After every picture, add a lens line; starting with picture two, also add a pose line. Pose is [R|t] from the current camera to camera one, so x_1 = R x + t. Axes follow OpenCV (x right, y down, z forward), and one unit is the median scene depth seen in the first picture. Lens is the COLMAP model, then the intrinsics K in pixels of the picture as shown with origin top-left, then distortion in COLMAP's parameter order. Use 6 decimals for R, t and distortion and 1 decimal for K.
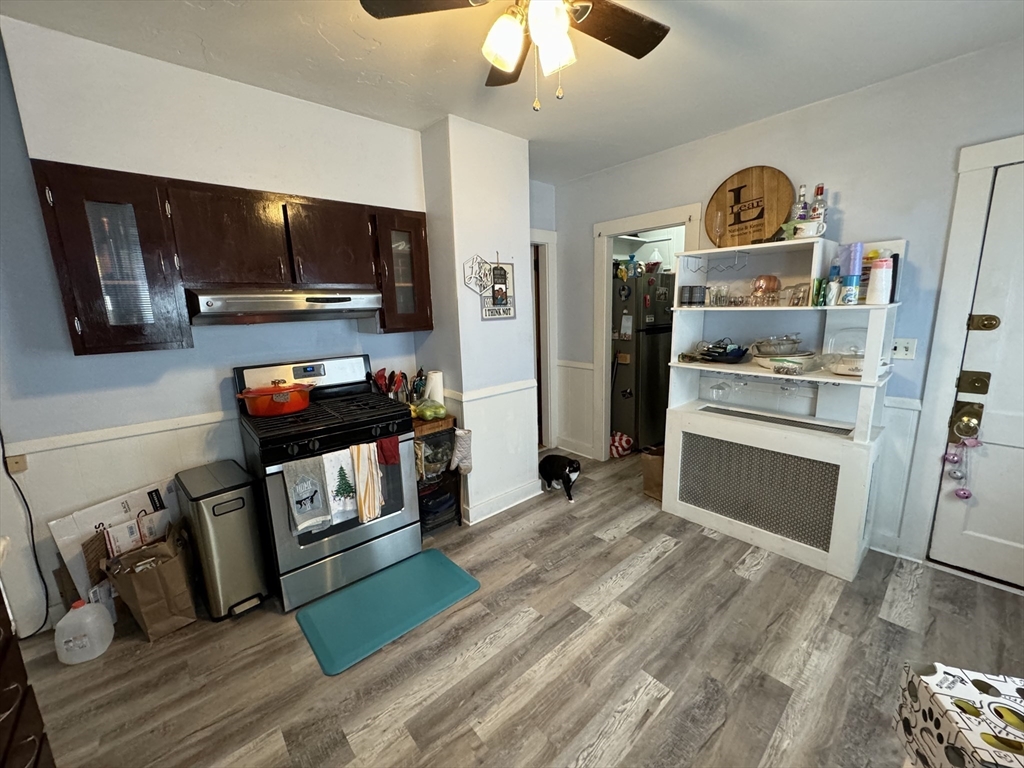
lens RADIAL K [[405.9, 0, 512.0], [0, 405.9, 384.0], [0, 0, 1]] dist [-0.001960, -0.000225]
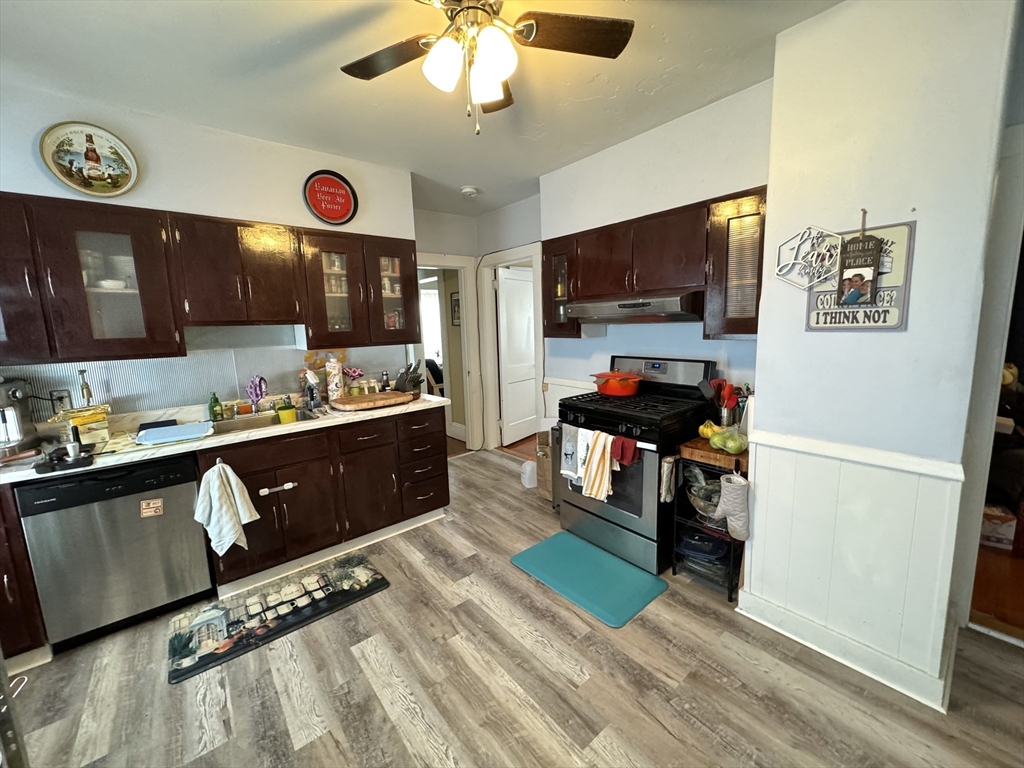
lens RADIAL K [[405.9, 0, 512.0], [0, 405.9, 384.0], [0, 0, 1]] dist [-0.001960, -0.000225]
pose [[-0.031552, 0.178652, -0.983406, 0.701370], [-0.159042, 0.970463, 0.181403, -0.143489], [0.986768, 0.162126, -0.002207, 0.689423]]
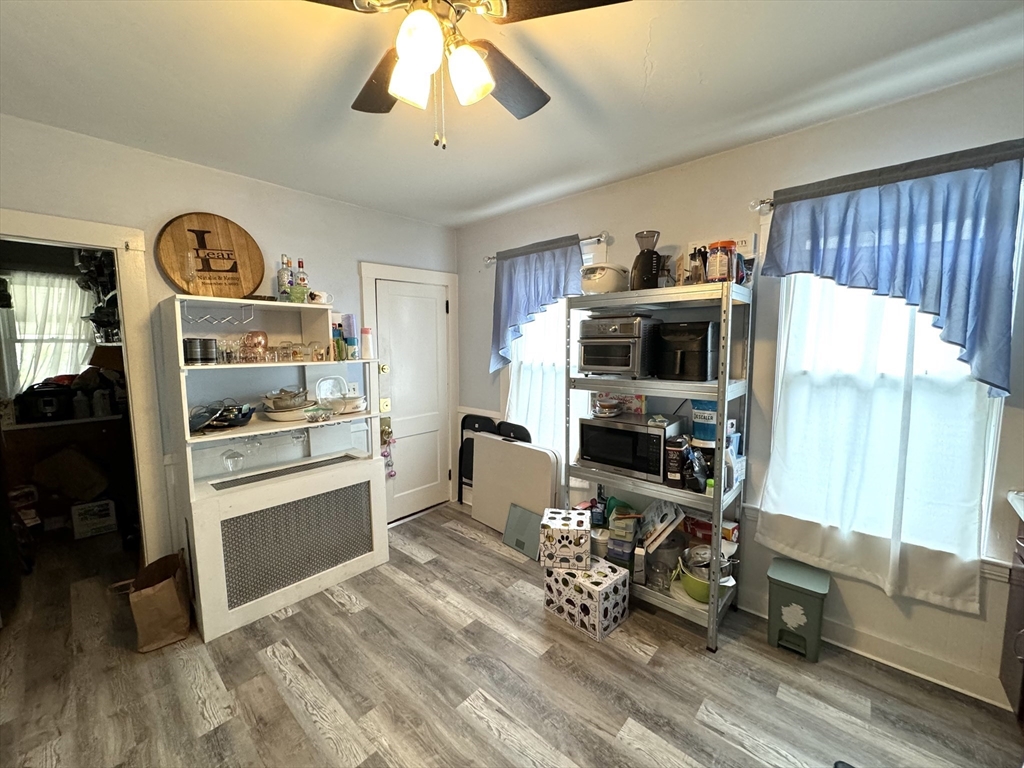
lens RADIAL K [[405.9, 0, 512.0], [0, 405.9, 384.0], [0, 0, 1]] dist [-0.001960, -0.000225]
pose [[-0.115574, -0.069931, 0.990834, -0.499543], [0.200553, 0.975332, 0.092230, -0.126008], [-0.972842, 0.209374, -0.098699, 0.598774]]
